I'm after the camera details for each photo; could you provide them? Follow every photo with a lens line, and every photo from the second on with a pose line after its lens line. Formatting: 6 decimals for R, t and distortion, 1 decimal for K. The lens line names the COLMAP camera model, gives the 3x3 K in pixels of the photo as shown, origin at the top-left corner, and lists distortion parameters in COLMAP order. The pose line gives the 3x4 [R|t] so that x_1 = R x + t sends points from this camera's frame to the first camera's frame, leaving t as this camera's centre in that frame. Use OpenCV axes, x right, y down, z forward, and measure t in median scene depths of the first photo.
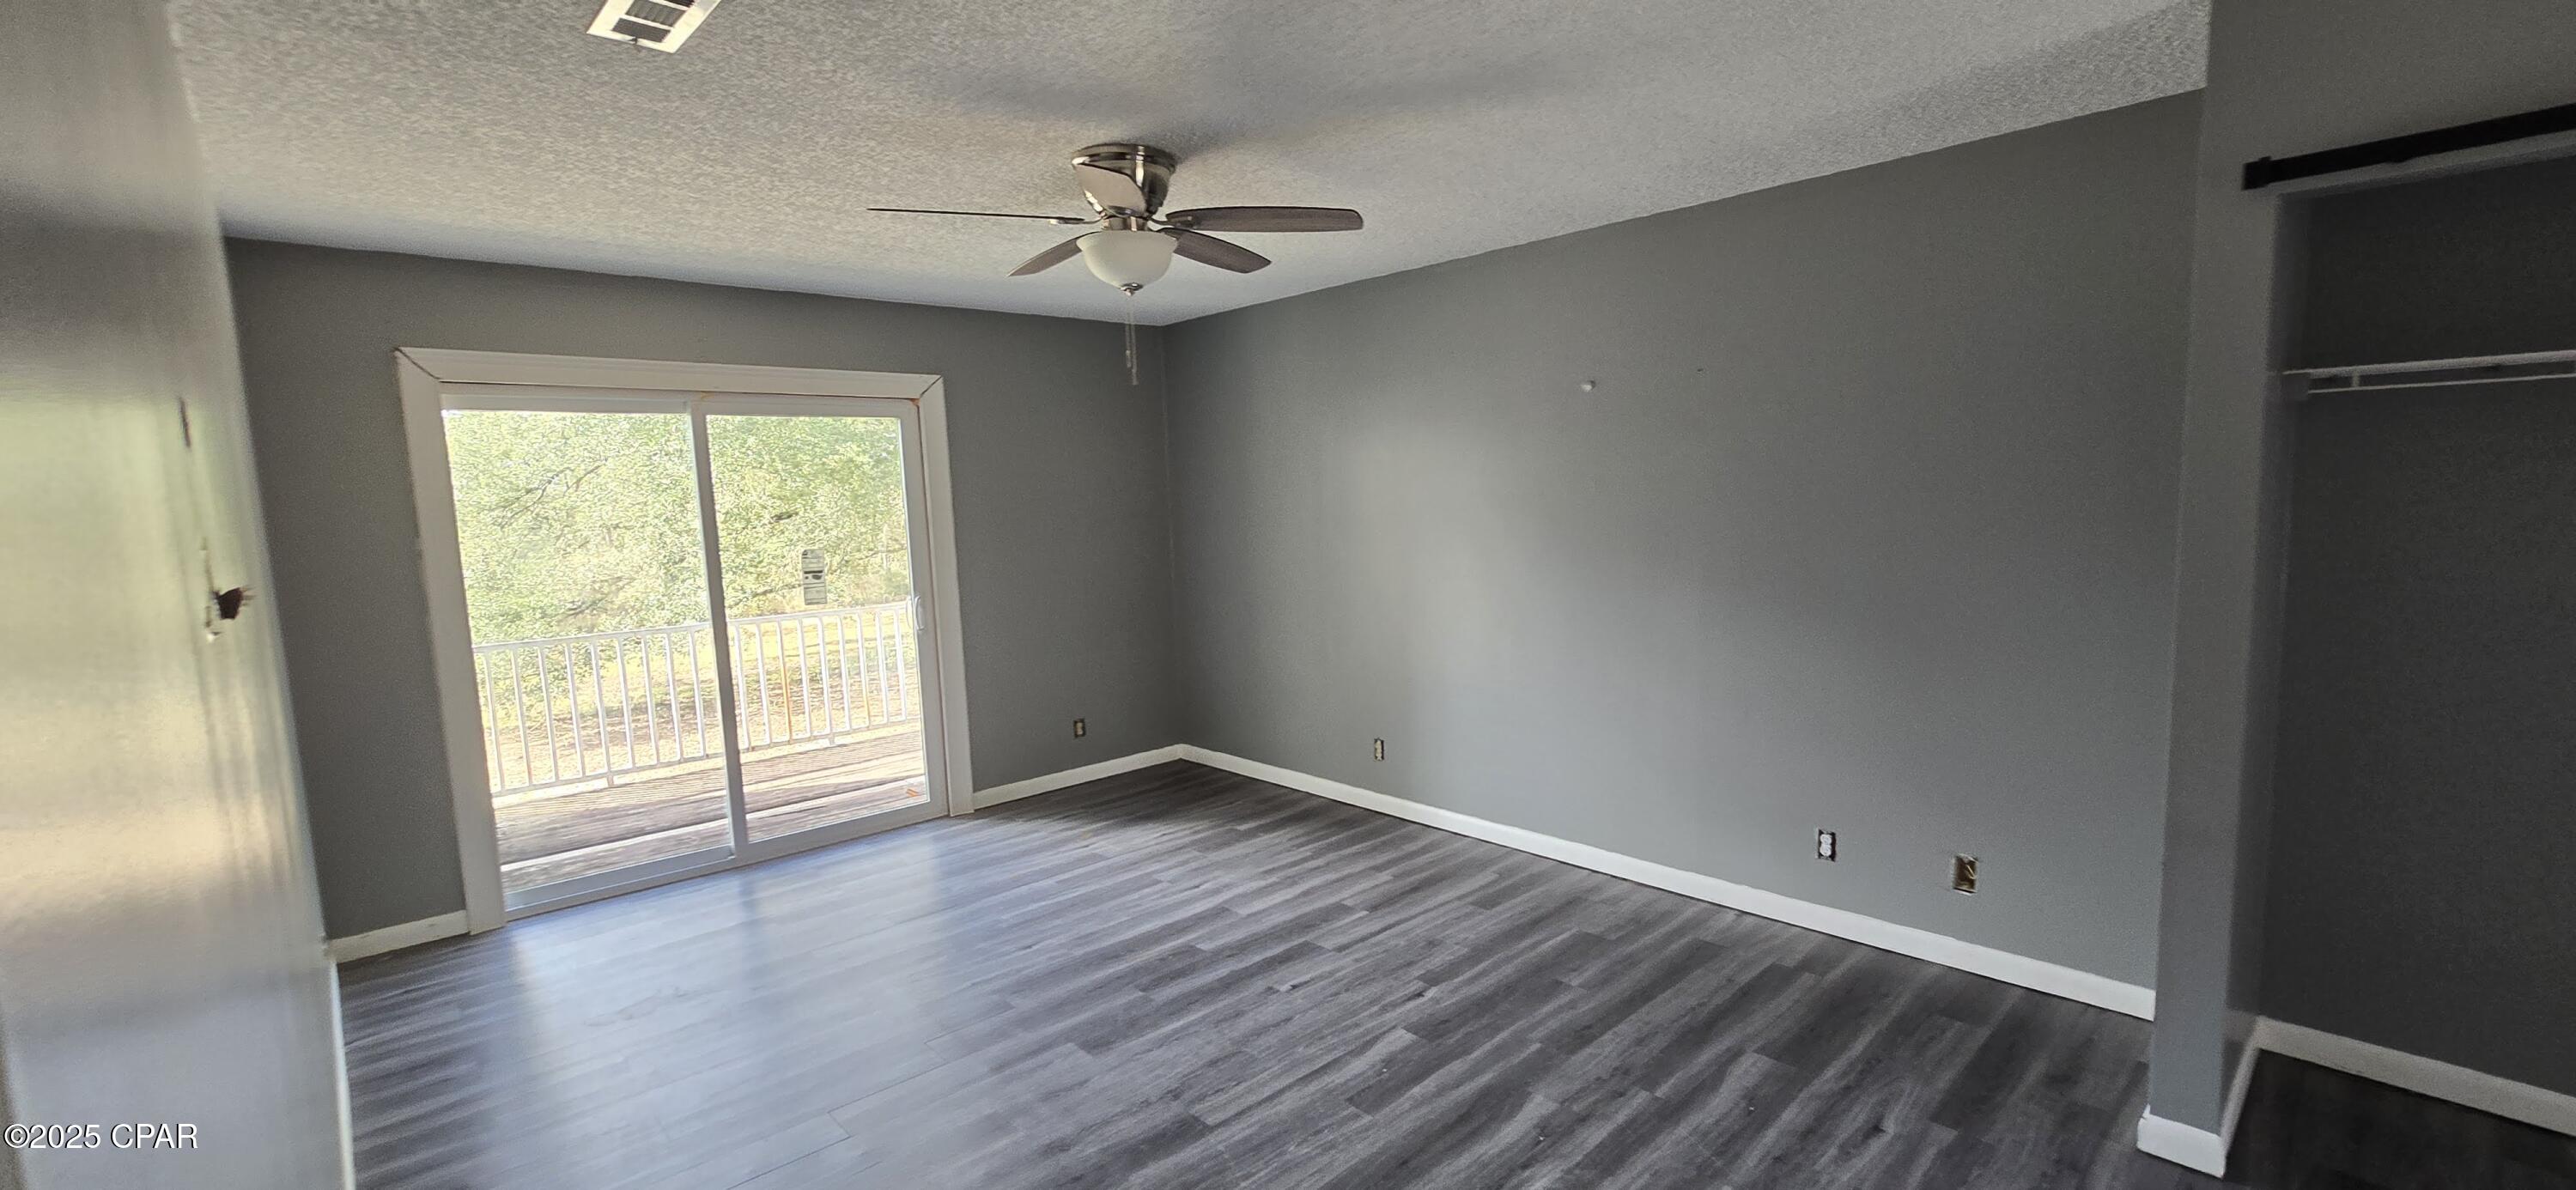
lens RADIAL K [[1065.7, 0, 1317.2], [0, 1065.7, 611.0], [0, 0, 1]] dist [-0.000068, 0.000678]
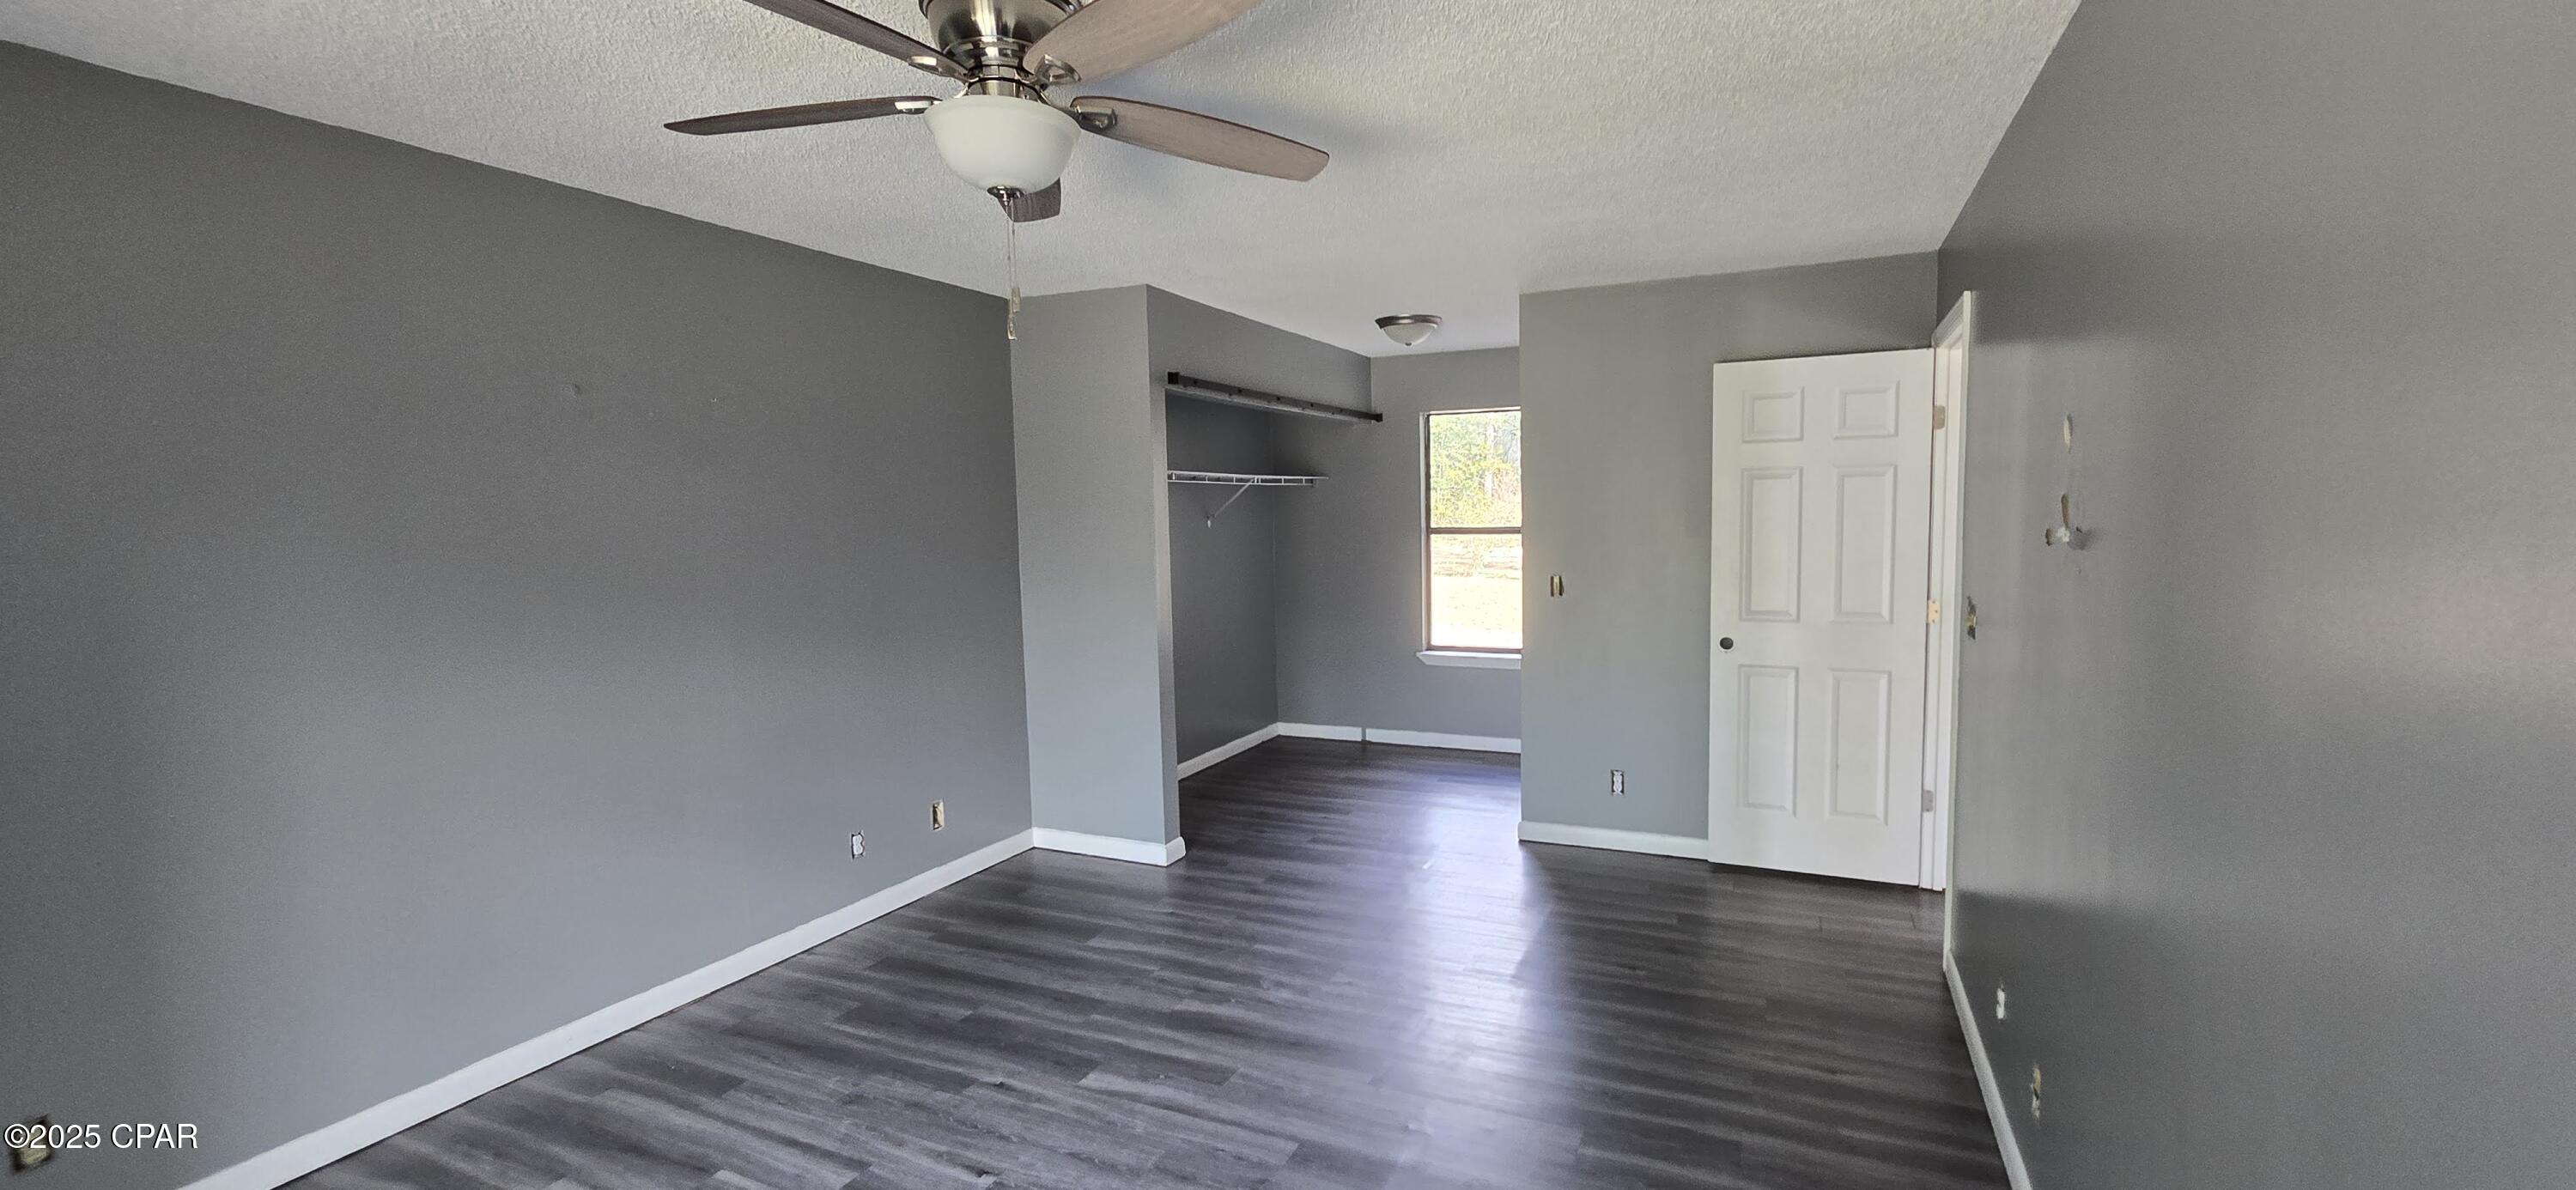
lens RADIAL K [[1065.7, 0, 1317.2], [0, 1065.7, 611.0], [0, 0, 1]] dist [-0.000068, 0.000678]
pose [[-0.383045, -0.046213, 0.922573, -0.793347], [0.131988, 0.985762, 0.104179, -0.083098], [-0.914252, 0.161673, -0.371491, 1.014679]]
